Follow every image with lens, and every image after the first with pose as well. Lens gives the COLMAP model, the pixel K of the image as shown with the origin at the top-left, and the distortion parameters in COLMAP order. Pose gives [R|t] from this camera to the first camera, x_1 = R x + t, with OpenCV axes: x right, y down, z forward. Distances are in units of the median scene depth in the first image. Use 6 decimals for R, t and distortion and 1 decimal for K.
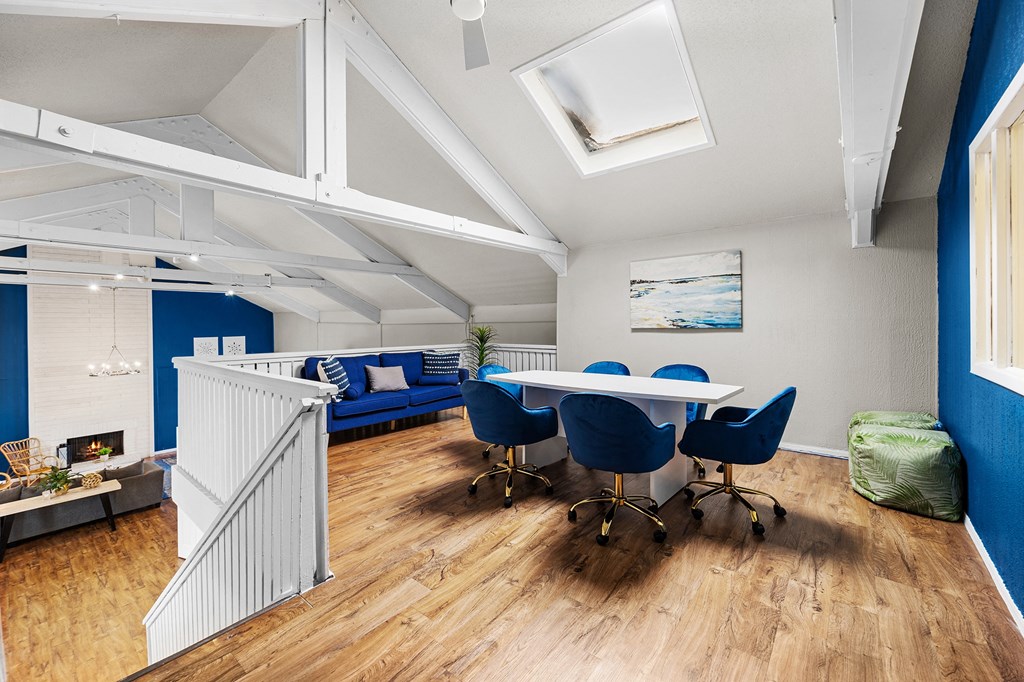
lens RADIAL K [[418.3, 0, 511.0], [0, 418.3, 325.3], [0, 0, 1]] dist [-0.002682, -0.000053]
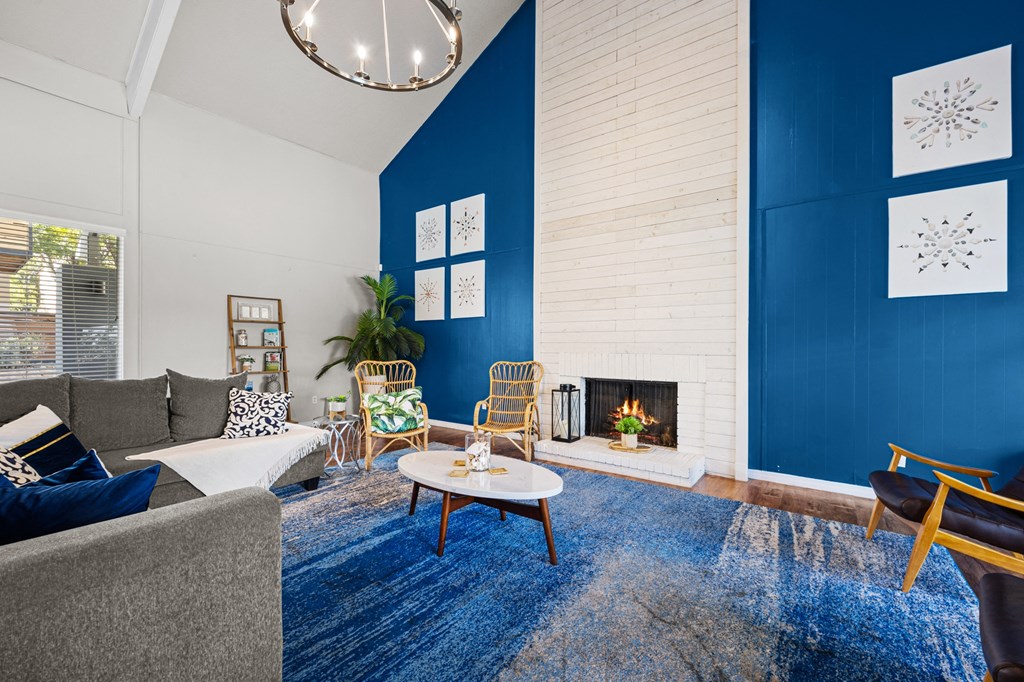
lens RADIAL K [[423.2, 0, 512.0], [0, 423.2, 341.0], [0, 0, 1]] dist [0.000398, -0.000053]
pose [[0.053660, 0.005266, -0.998545, -0.877429], [-0.006774, 0.999965, 0.004909, 0.332400], [0.998536, 0.006500, 0.053693, 1.293547]]
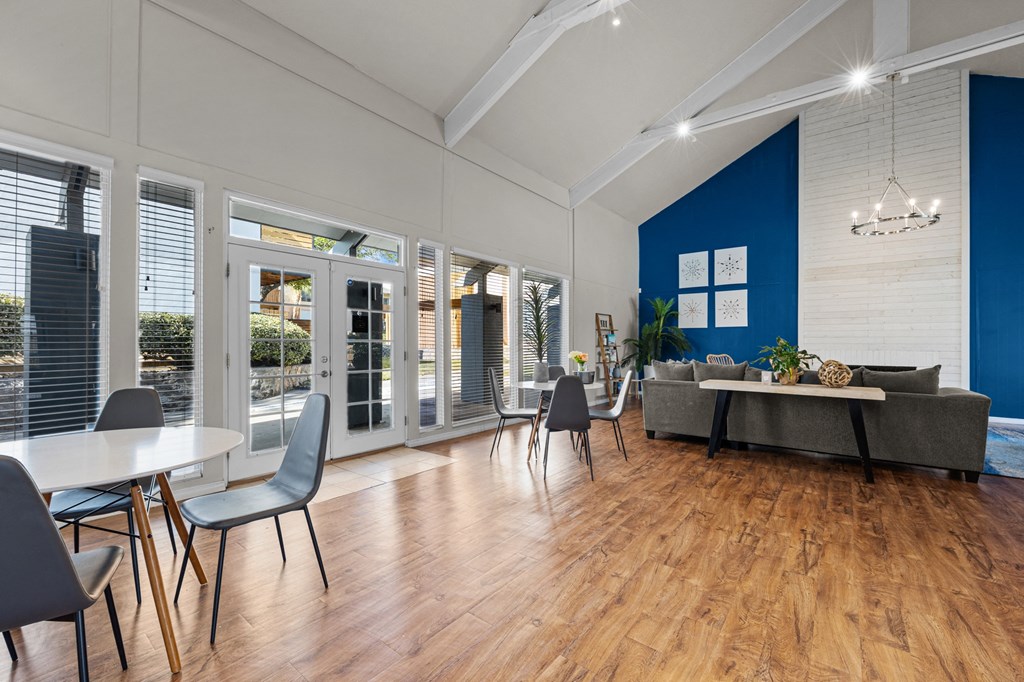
lens RADIAL K [[423.2, 0, 512.0], [0, 423.2, 341.0], [0, 0, 1]] dist [0.000398, -0.000053]
pose [[0.030955, 0.009211, -0.999478, -0.472614], [-0.008051, 0.999927, 0.008966, 0.327627], [0.999488, 0.007770, 0.031027, 0.567197]]
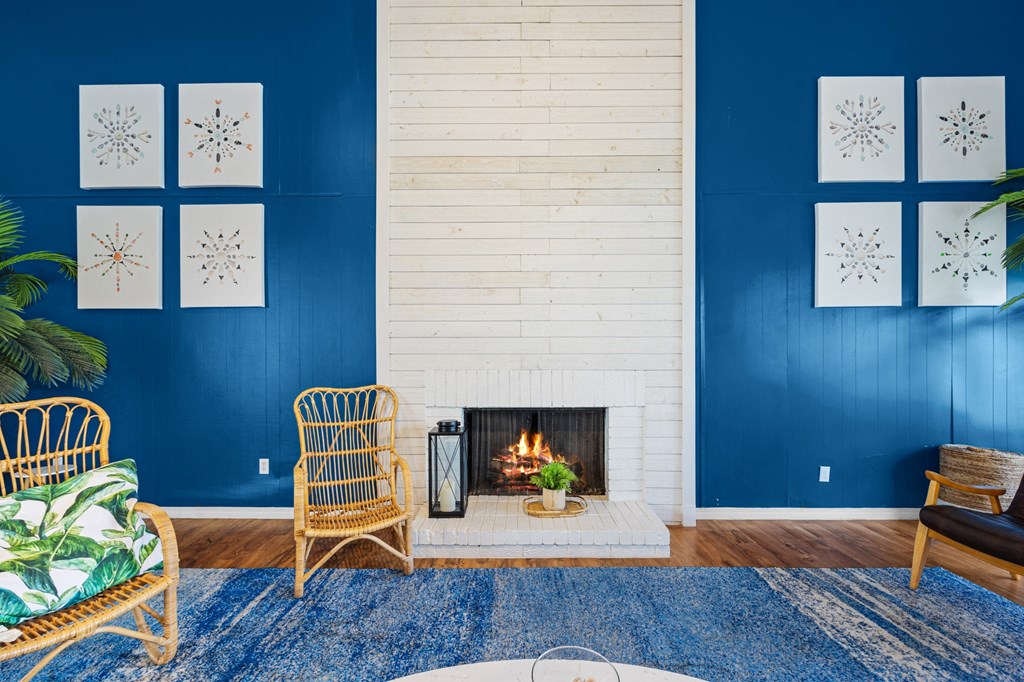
lens RADIAL K [[420.3, 0, 512.1], [0, 420.3, 356.4], [0, 0, 1]] dist [-0.000700, -0.000224]
pose [[0.634763, 0.012134, -0.772611, -1.172040], [-0.010302, 0.999921, 0.007240, 0.336394], [0.772638, 0.003364, 0.634838, 1.206537]]
